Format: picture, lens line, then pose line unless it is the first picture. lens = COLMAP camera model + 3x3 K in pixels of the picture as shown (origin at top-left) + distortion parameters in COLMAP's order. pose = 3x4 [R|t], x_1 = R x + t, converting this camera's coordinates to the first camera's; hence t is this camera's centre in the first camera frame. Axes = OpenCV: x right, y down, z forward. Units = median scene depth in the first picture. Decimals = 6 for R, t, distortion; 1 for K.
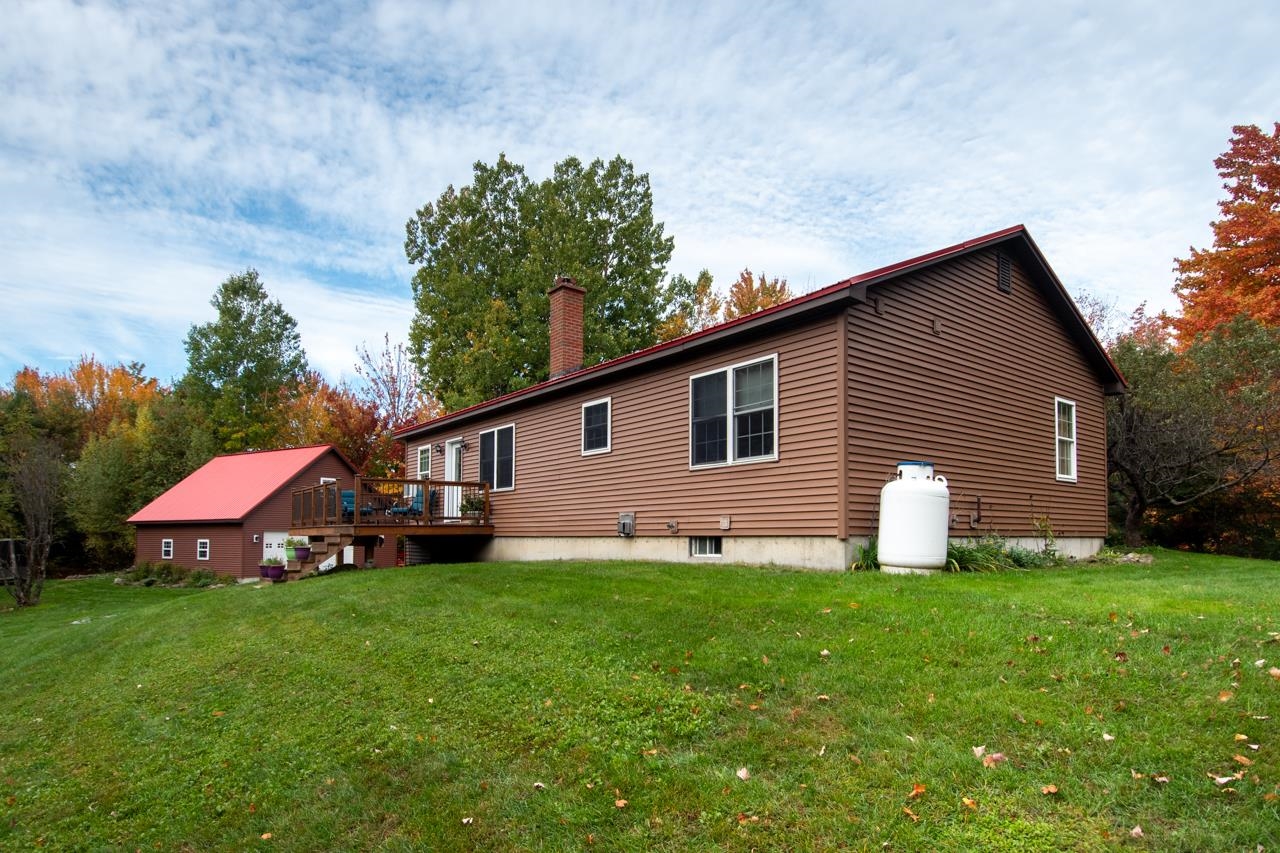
lens RADIAL K [[706.9, 0, 662.5], [0, 706.9, 517.2], [0, 0, 1]] dist [-0.003859, -0.013138]
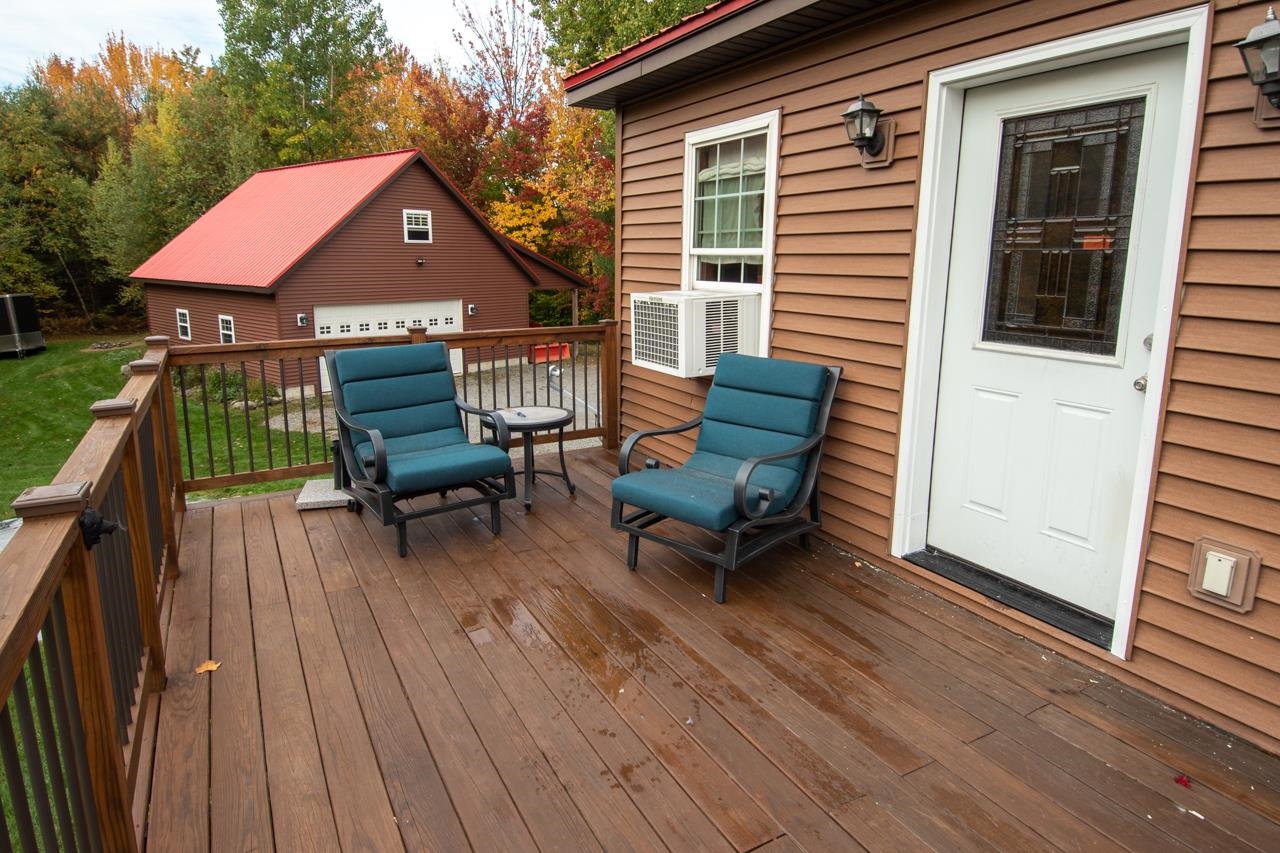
lens RADIAL K [[706.9, 0, 654.1], [0, 706.9, 403.9], [0, 0, 1]] dist [-0.003859, -0.013138]
pose [[0.987089, 0.045500, -0.153572, -0.132221], [-0.008255, 0.971980, 0.234920, -0.027902], [0.159958, -0.230619, 0.959806, 0.316872]]
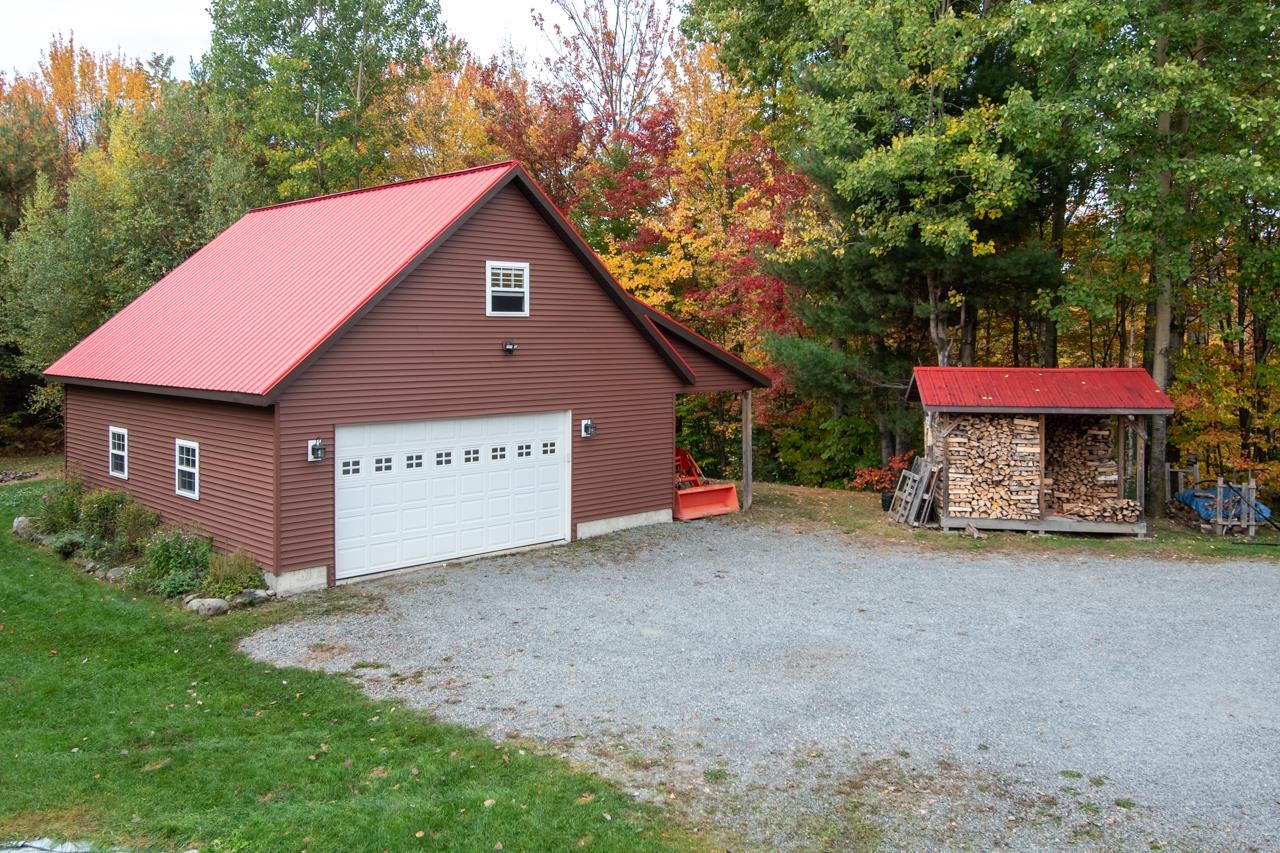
lens RADIAL K [[1019.4, 0, 625.0], [0, 1019.4, 374.6], [0, 0, 1]] dist [0.005265, 0.008315]
pose [[0.959333, 0.014130, -0.281921, -0.202656], [0.005983, 0.997504, 0.070355, -0.025541], [0.282212, -0.069180, 0.956855, 0.392852]]
